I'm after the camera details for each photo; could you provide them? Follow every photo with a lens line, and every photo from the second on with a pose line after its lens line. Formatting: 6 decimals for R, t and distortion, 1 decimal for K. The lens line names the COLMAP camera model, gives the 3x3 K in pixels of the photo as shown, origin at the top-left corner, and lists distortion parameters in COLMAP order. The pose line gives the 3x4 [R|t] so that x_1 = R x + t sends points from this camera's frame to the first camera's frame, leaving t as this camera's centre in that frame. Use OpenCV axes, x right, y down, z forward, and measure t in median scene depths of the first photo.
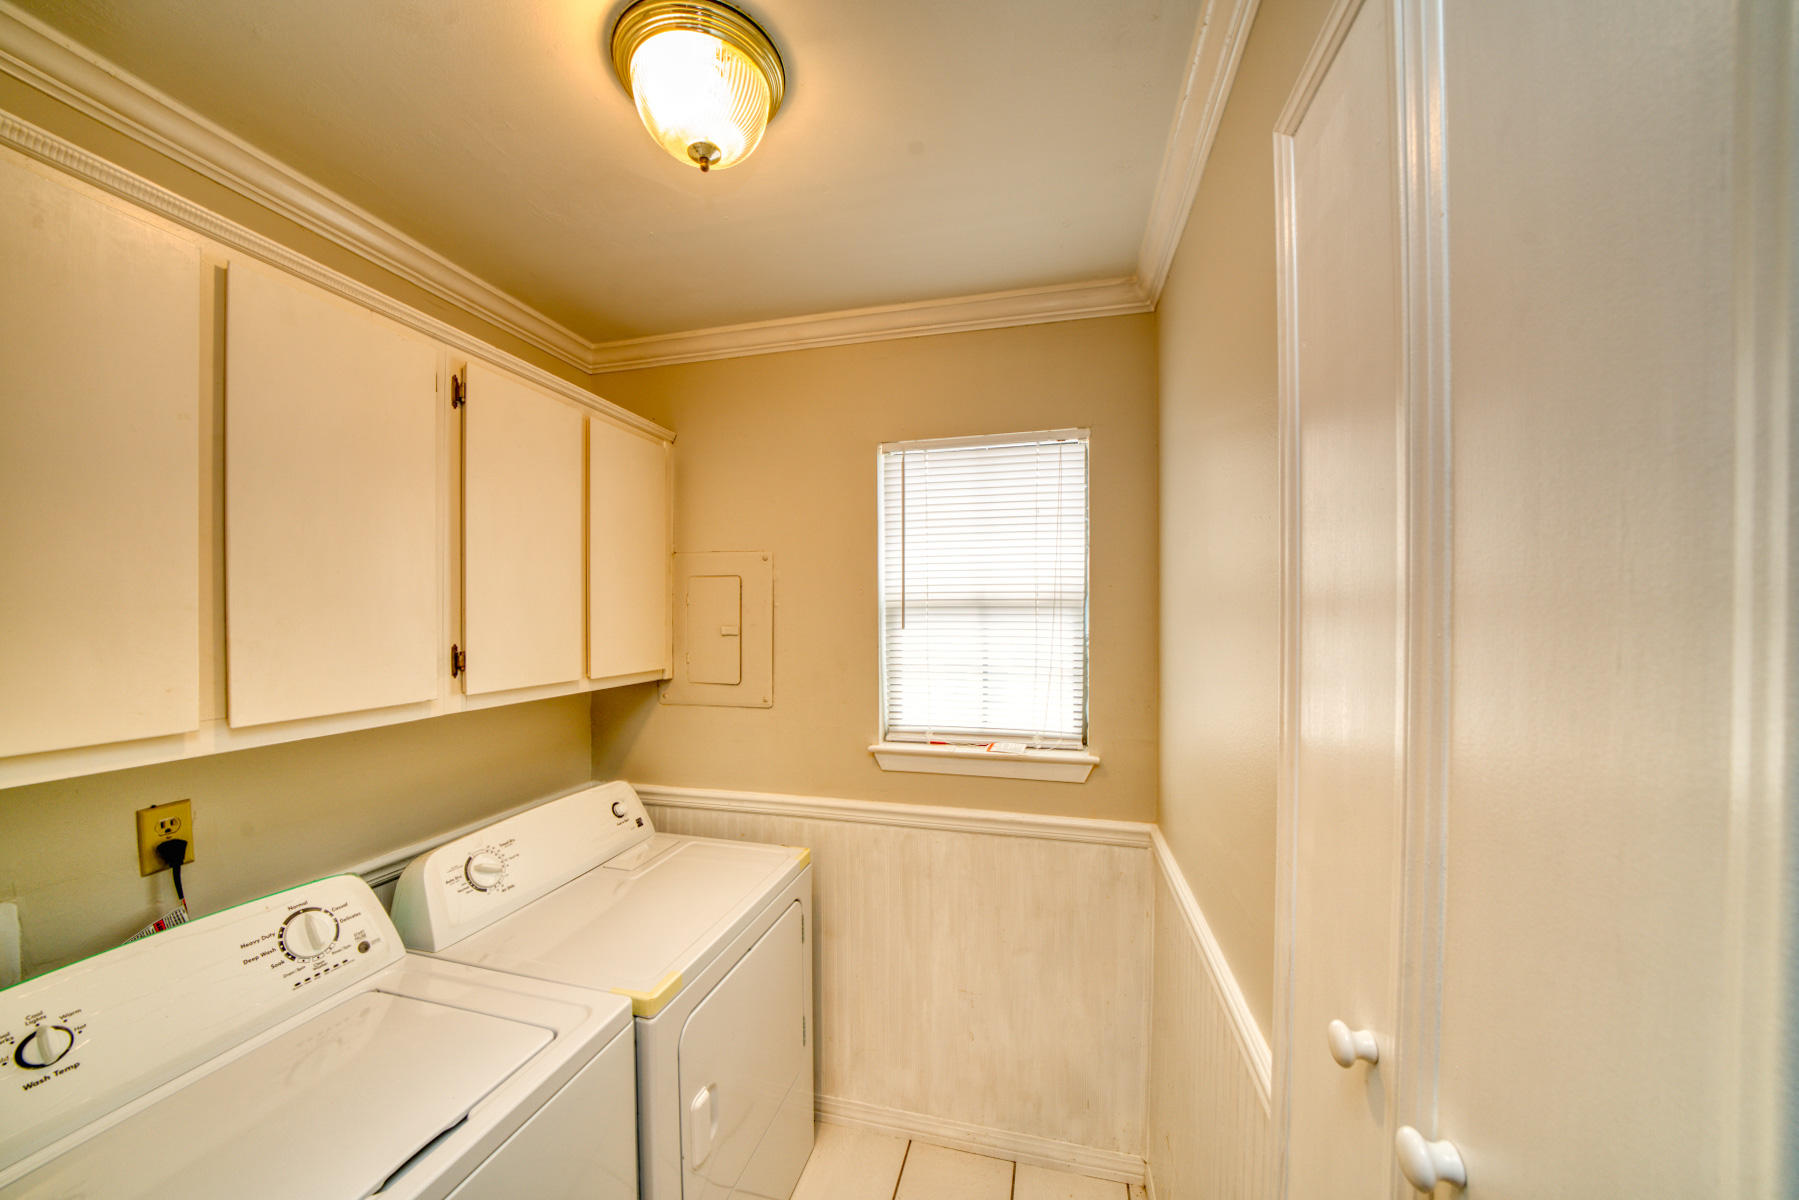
lens RADIAL K [[625.3, 0, 895.7], [0, 625.3, 612.9], [0, 0, 1]] dist [-0.026144, 0.003006]
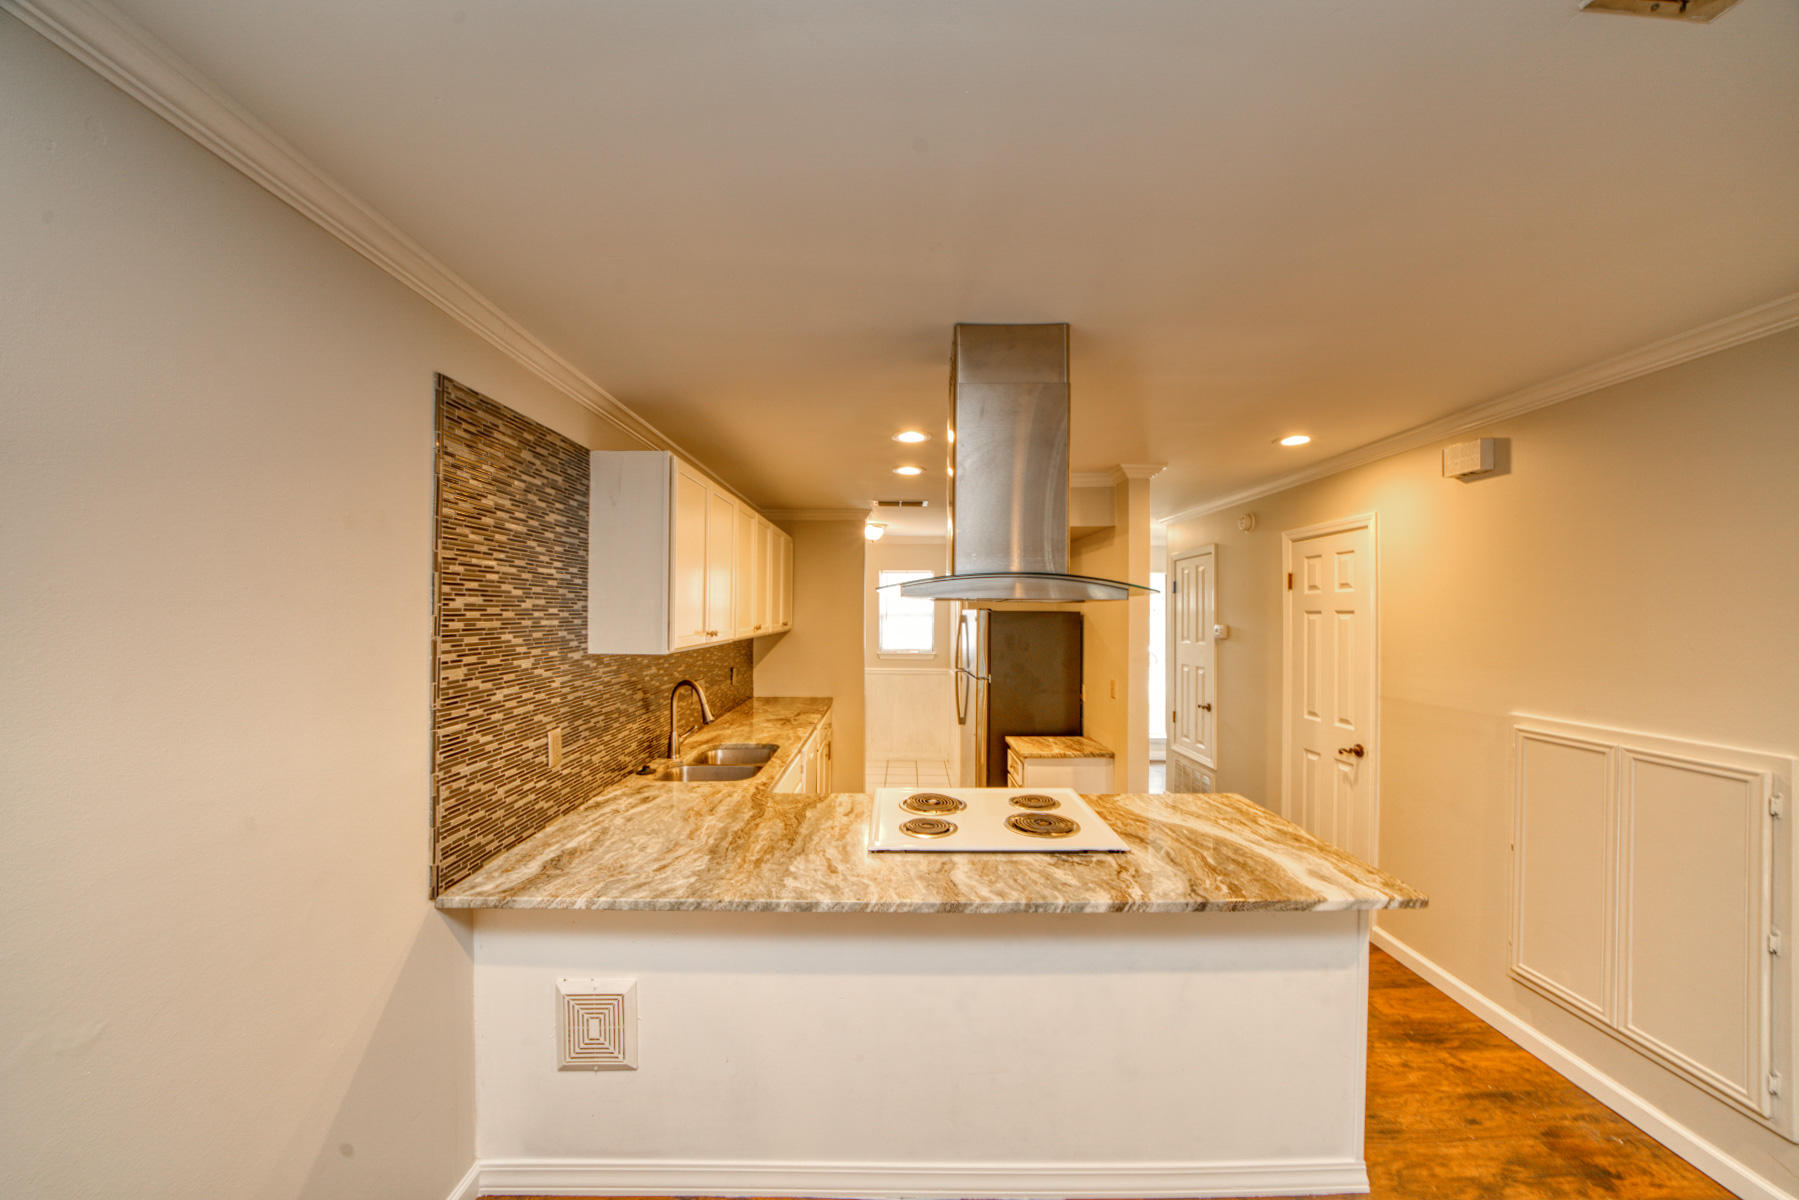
lens RADIAL K [[625.3, 0, 895.4], [0, 625.3, 600.9], [0, 0, 1]] dist [-0.022087, 0.000112]
pose [[0.970119, 0.009849, 0.242430, -1.013415], [-0.006792, 0.999887, -0.013445, -0.050972], [-0.242535, 0.011396, 0.970076, -3.157207]]
